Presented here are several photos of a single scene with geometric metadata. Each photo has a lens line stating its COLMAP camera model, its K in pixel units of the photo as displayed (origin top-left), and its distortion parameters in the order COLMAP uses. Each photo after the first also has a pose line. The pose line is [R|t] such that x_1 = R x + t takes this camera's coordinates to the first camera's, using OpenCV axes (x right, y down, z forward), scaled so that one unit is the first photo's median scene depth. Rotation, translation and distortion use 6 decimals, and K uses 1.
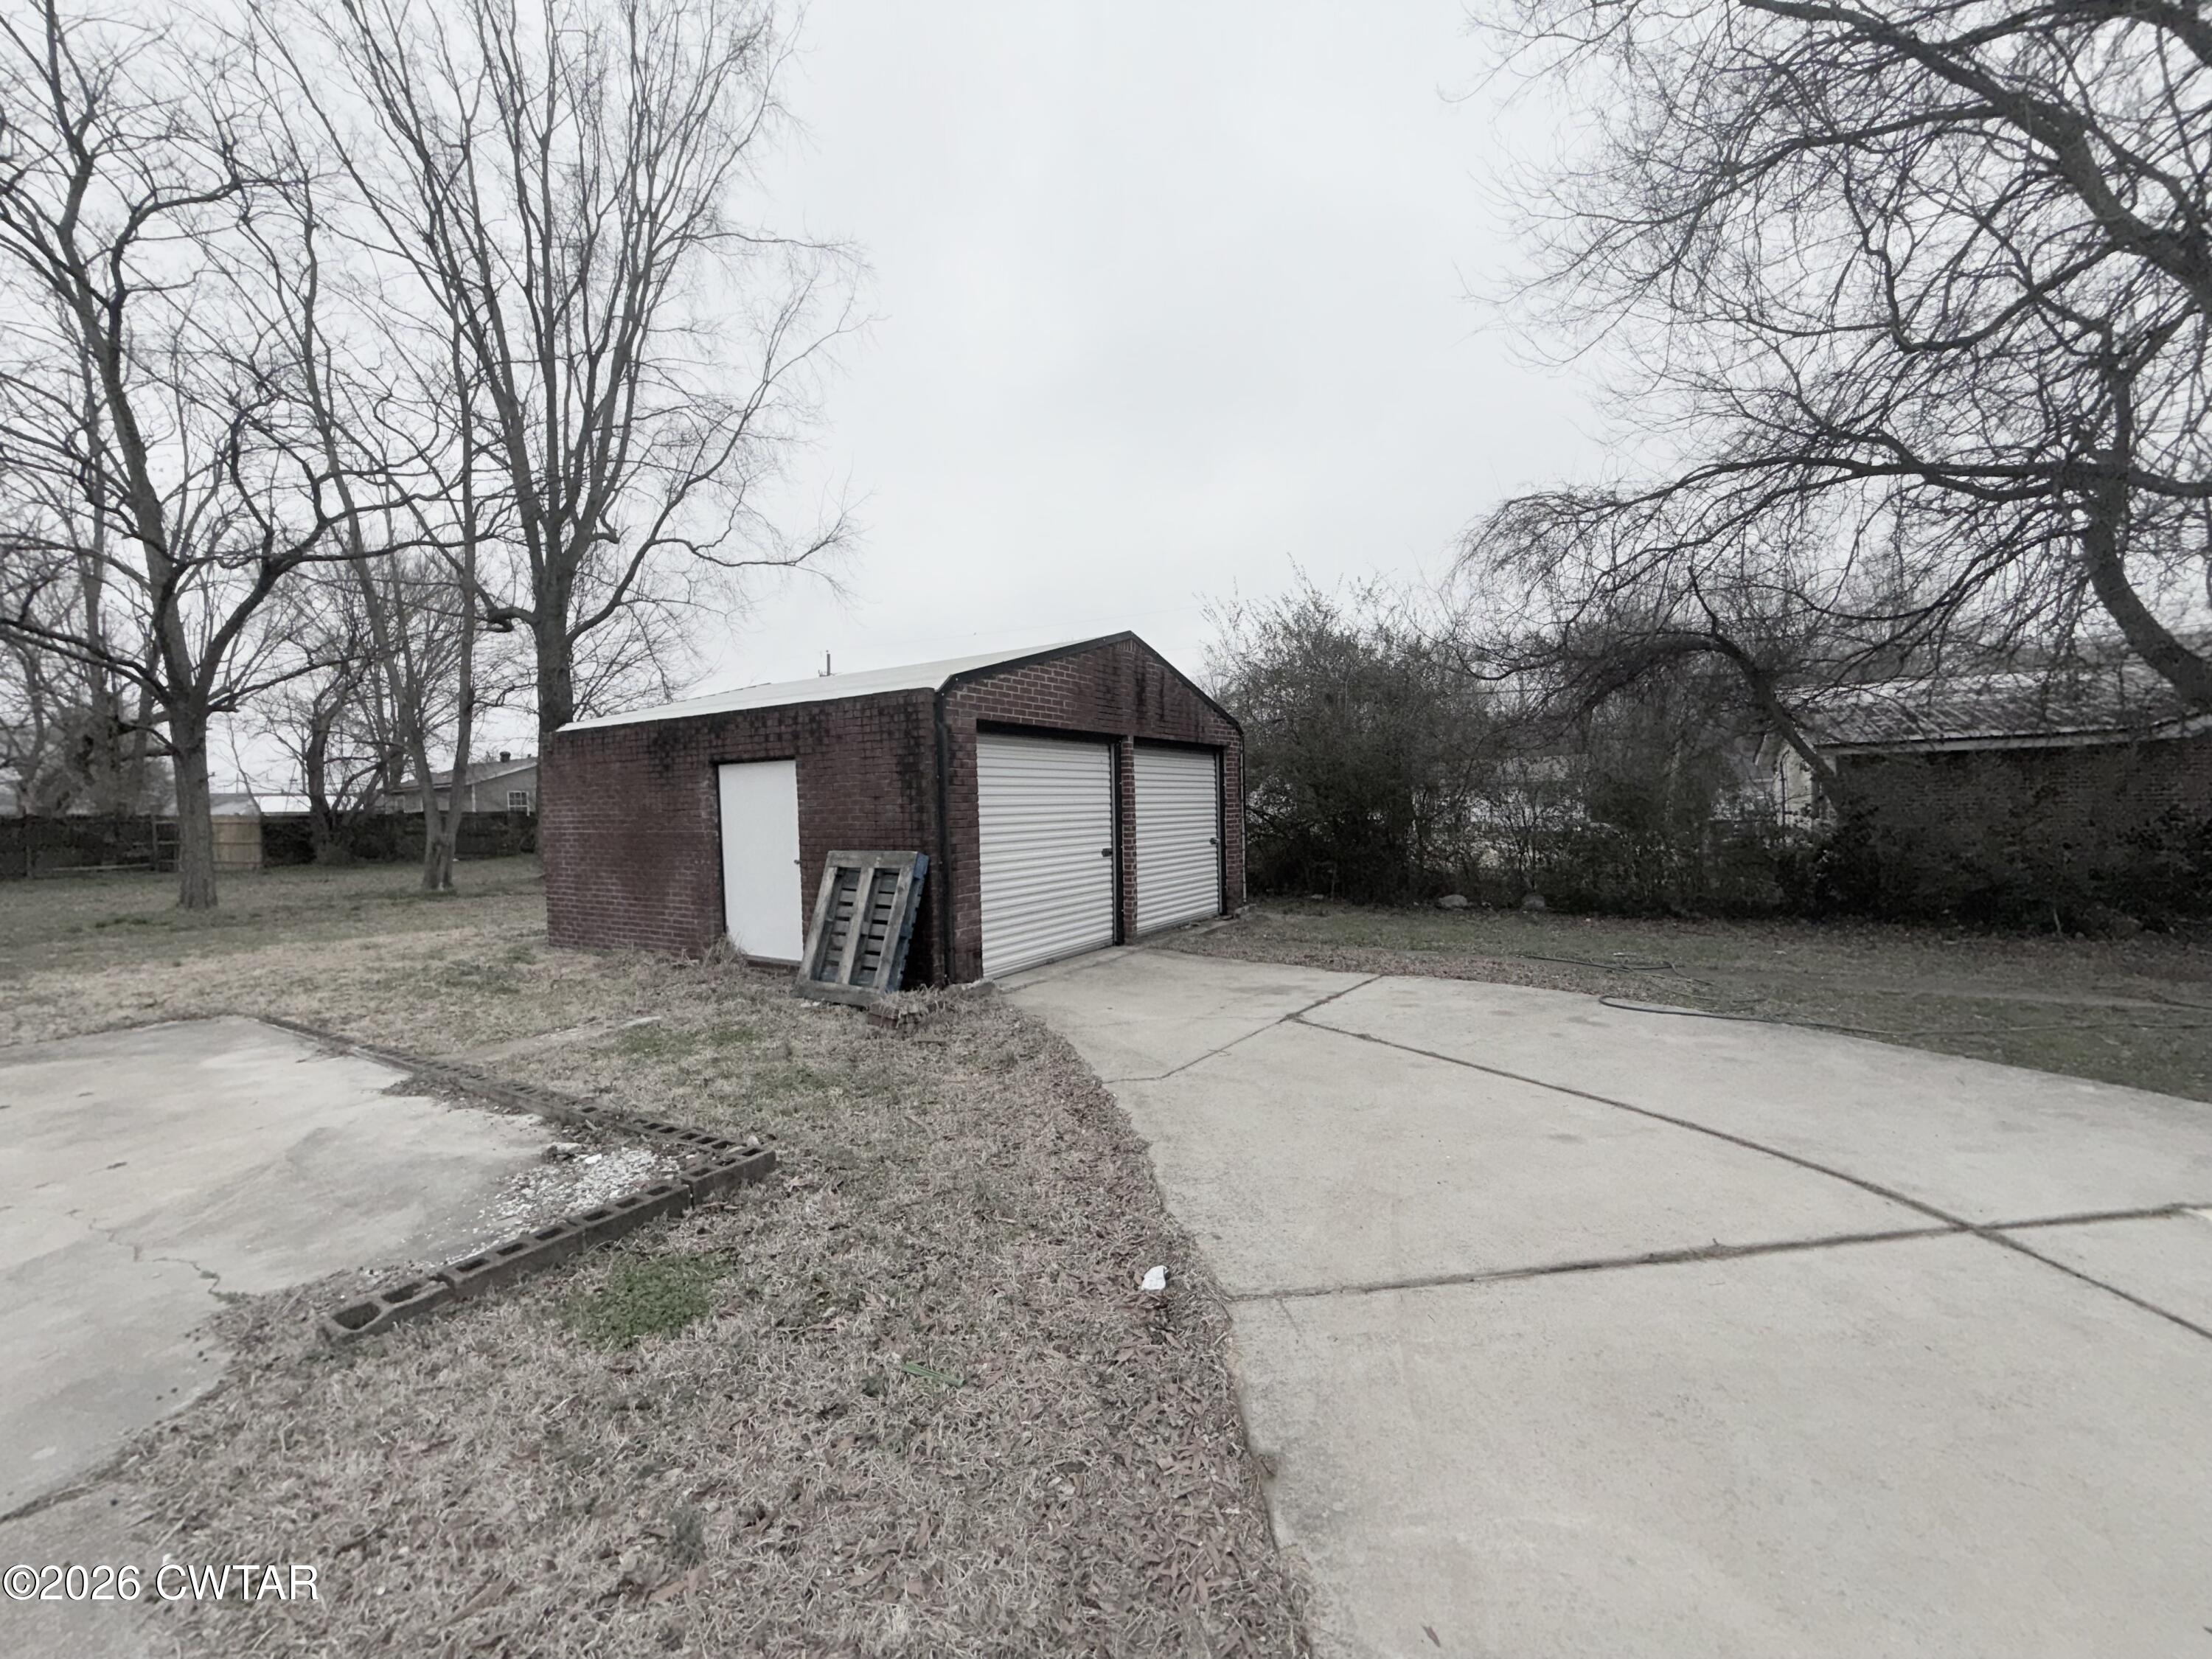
lens RADIAL K [[877.2, 0, 1106.3], [0, 877.2, 833.5], [0, 0, 1]] dist [-0.001435, -0.001249]
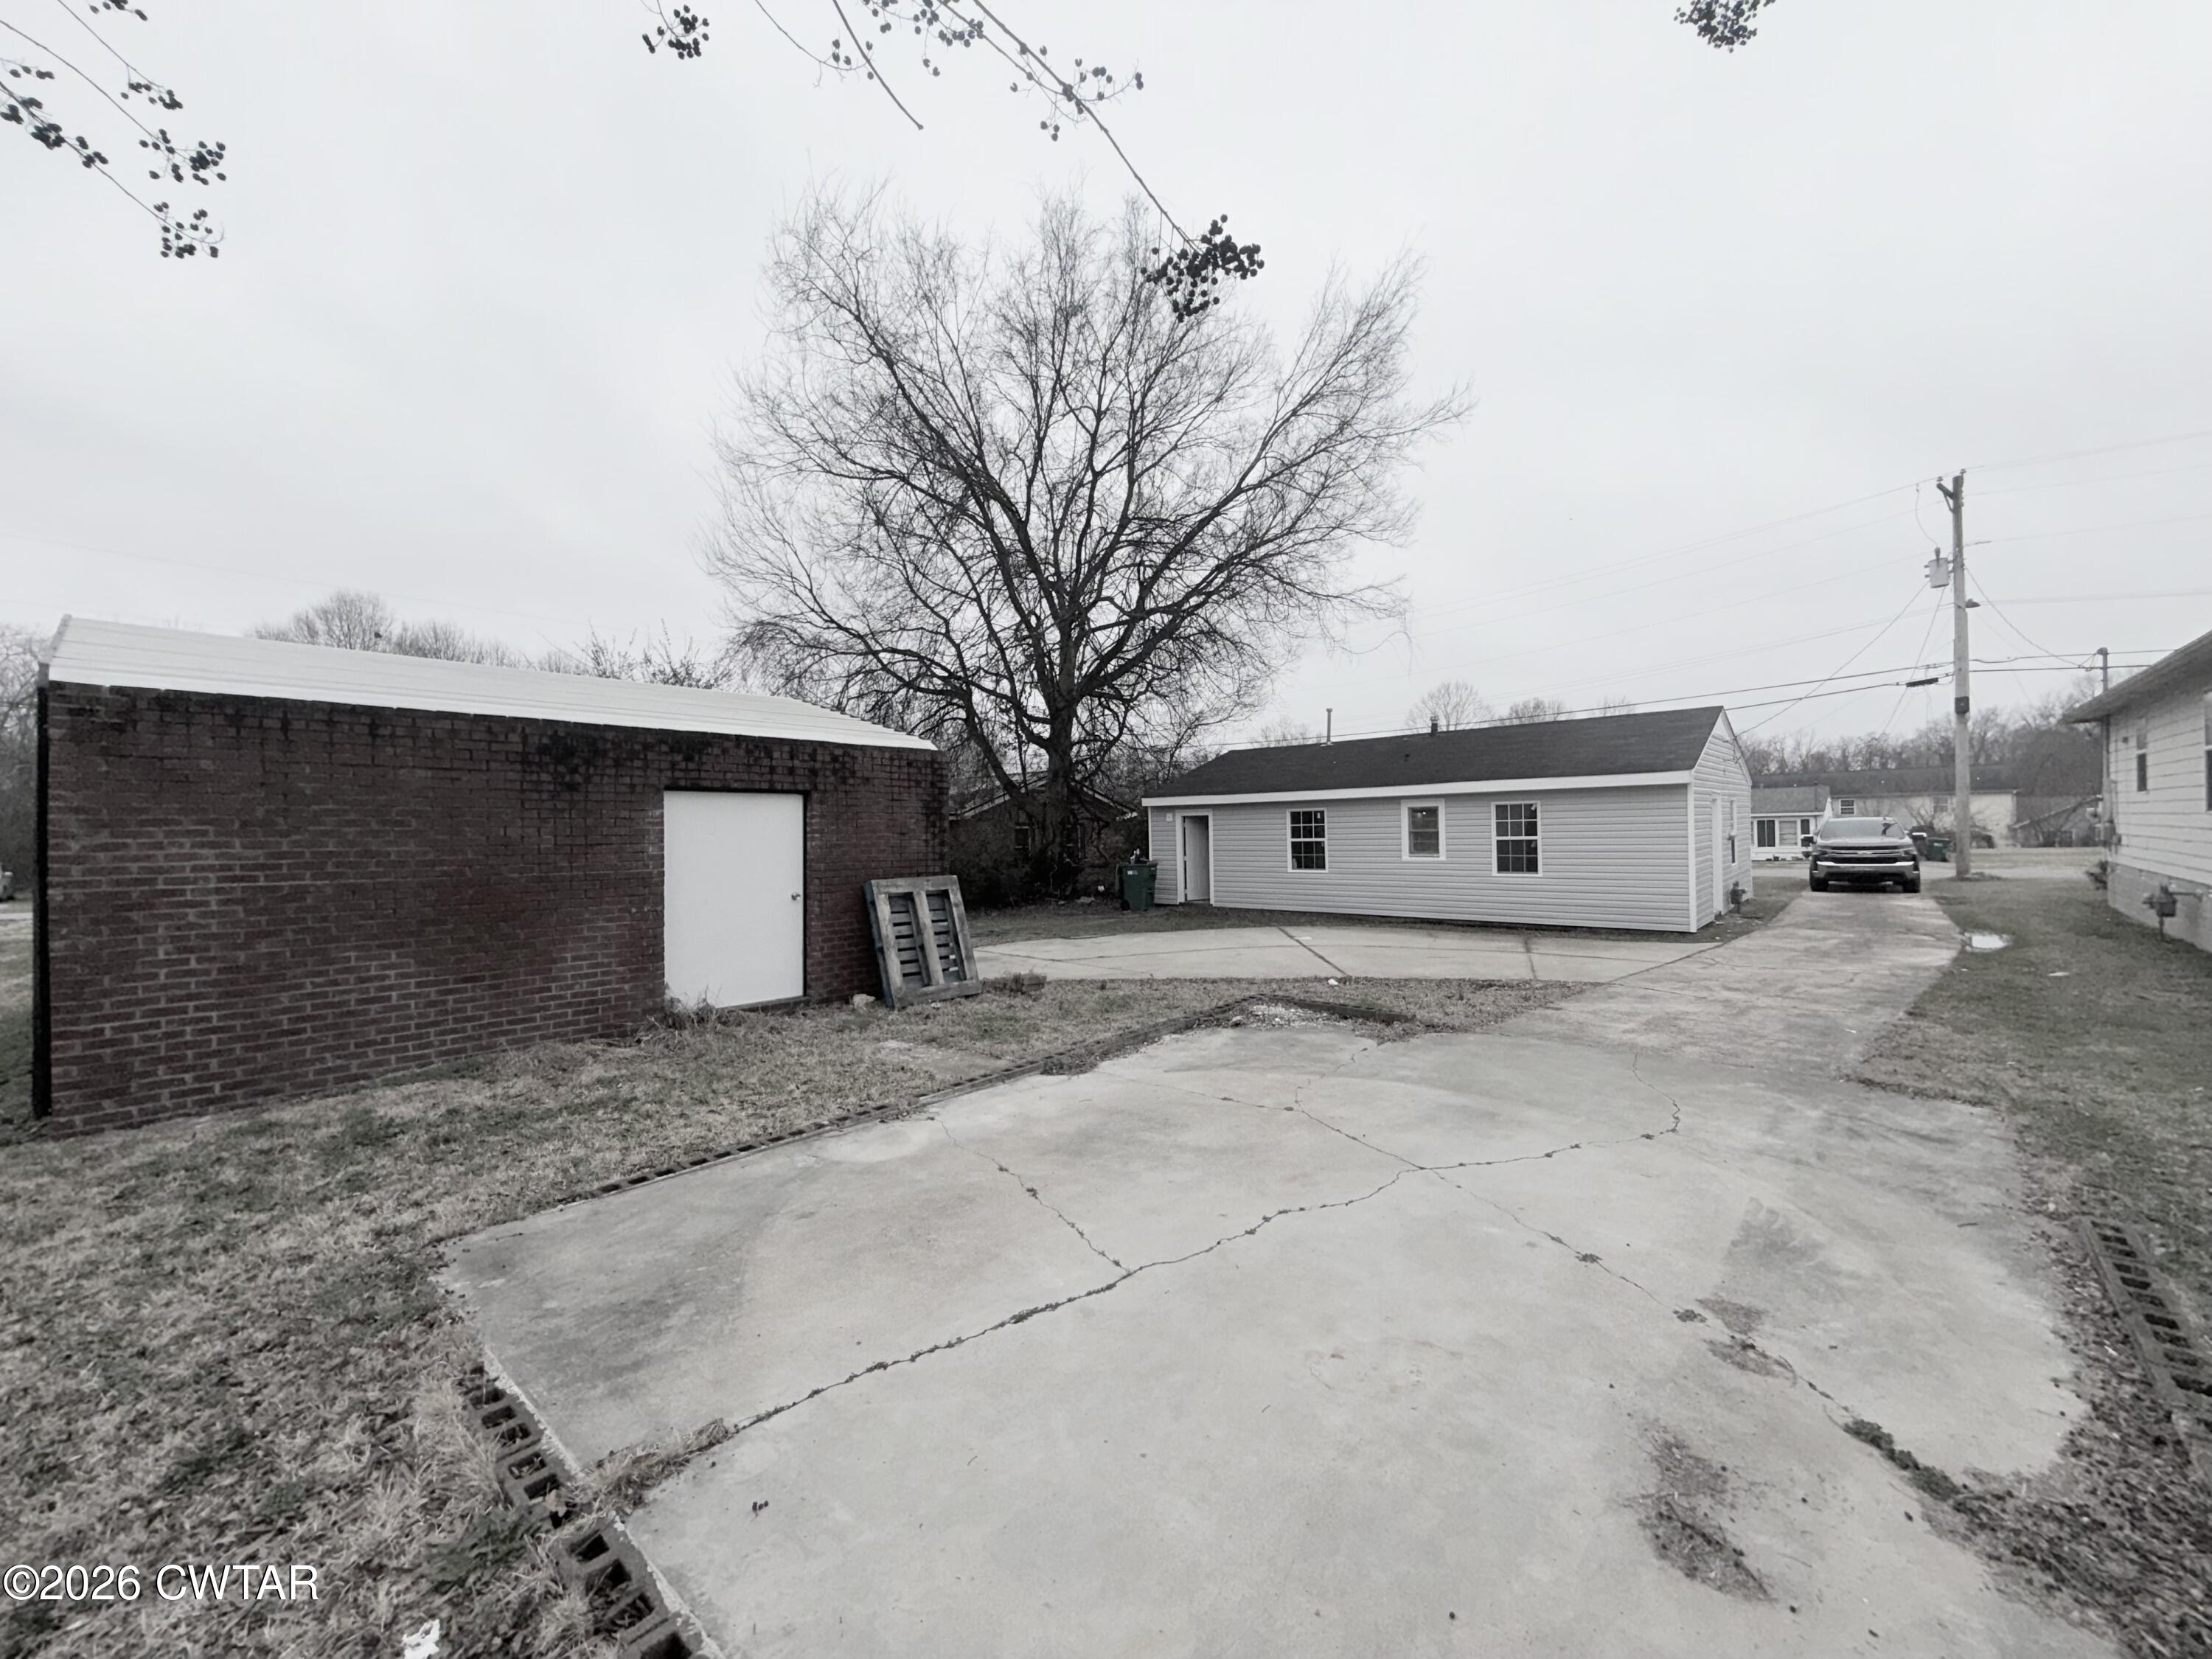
lens RADIAL K [[877.2, 0, 1107.3], [0, 877.2, 837.2], [0, 0, 1]] dist [-0.001435, -0.001249]
pose [[0.173804, 0.015898, 0.984652, -1.405015], [0.038813, 0.998982, -0.022980, 0.001803], [-0.984015, 0.042211, 0.173010, 0.523414]]
